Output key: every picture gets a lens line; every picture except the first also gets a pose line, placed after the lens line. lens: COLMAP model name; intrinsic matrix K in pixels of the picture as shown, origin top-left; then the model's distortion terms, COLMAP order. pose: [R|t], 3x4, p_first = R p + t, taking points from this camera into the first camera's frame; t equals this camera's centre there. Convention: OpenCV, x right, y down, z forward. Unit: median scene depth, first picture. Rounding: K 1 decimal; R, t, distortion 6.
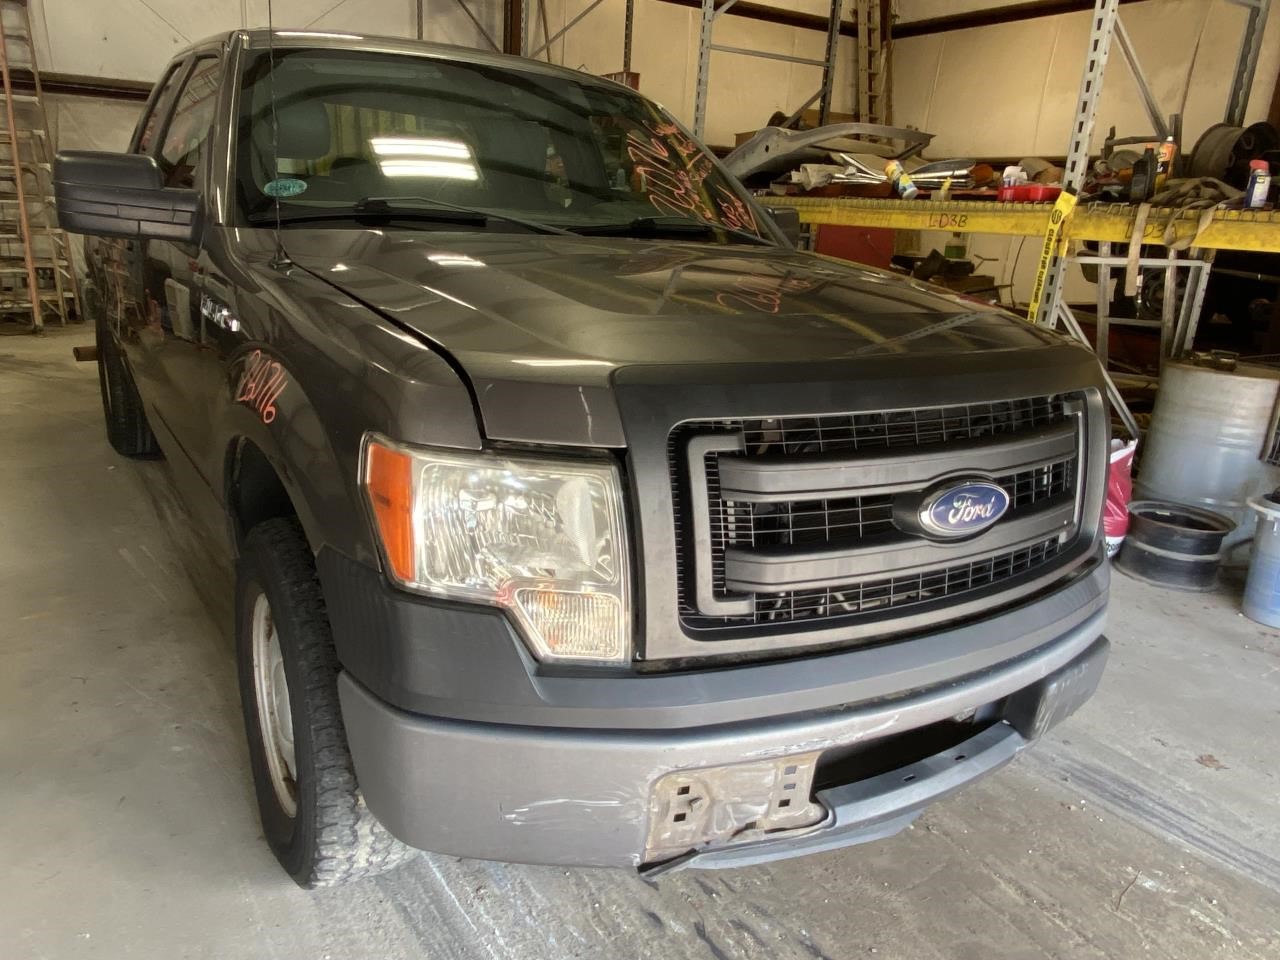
lens RADIAL K [[996.2, 0, 640.0], [0, 996.2, 480.0], [0, 0, 1]] dist [0.010461, 0.001974]
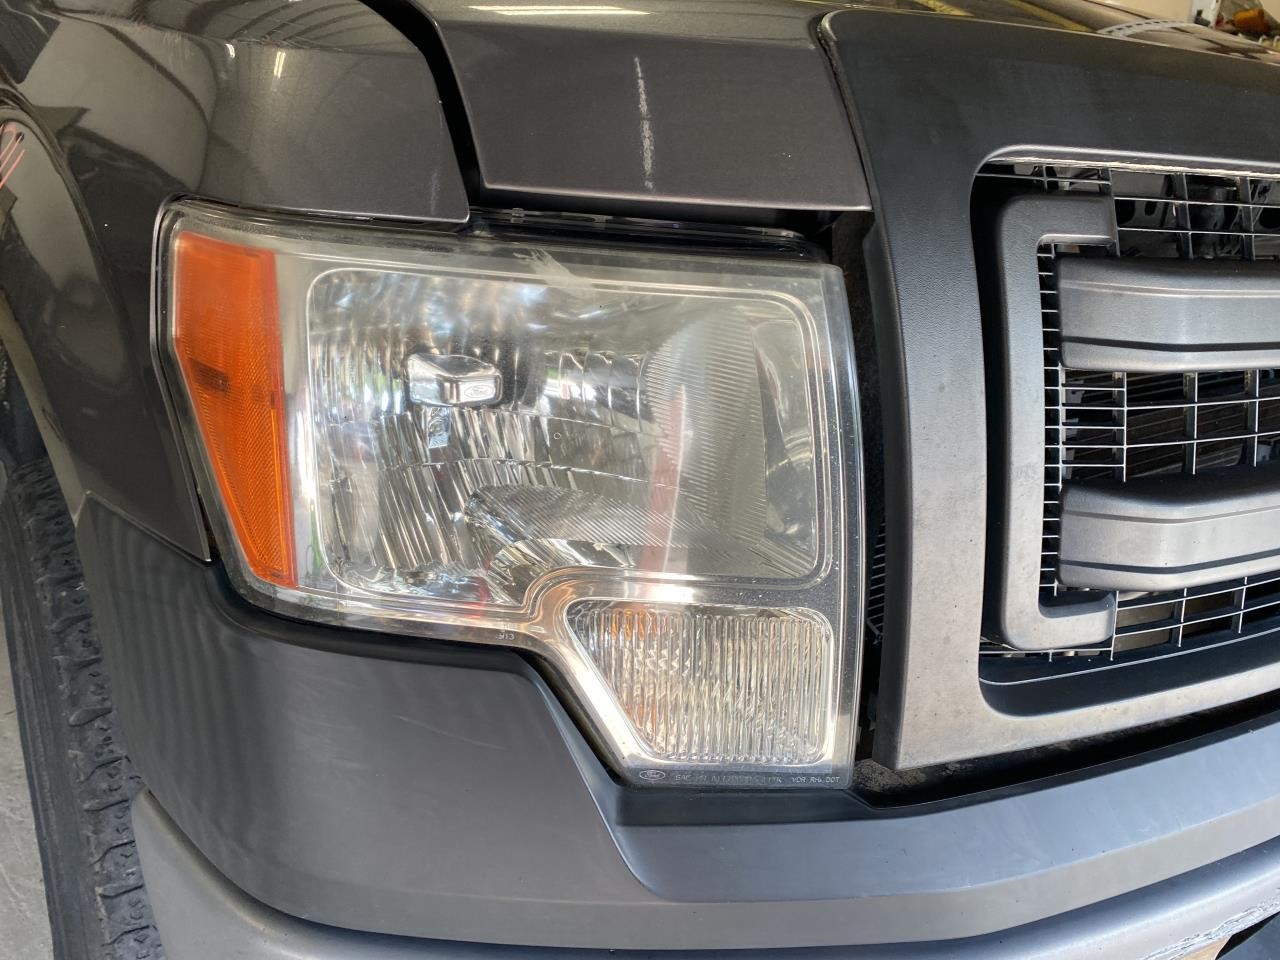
lens RADIAL K [[994.4, 0, 640.0], [0, 994.4, 480.0], [0, 0, 1]] dist [-0.007176, 0.001559]
pose [[0.997939, -0.017018, 0.061867, -0.116382], [0.014475, 0.999041, 0.041330, 0.046771], [-0.062511, -0.040349, 0.997228, 0.607531]]
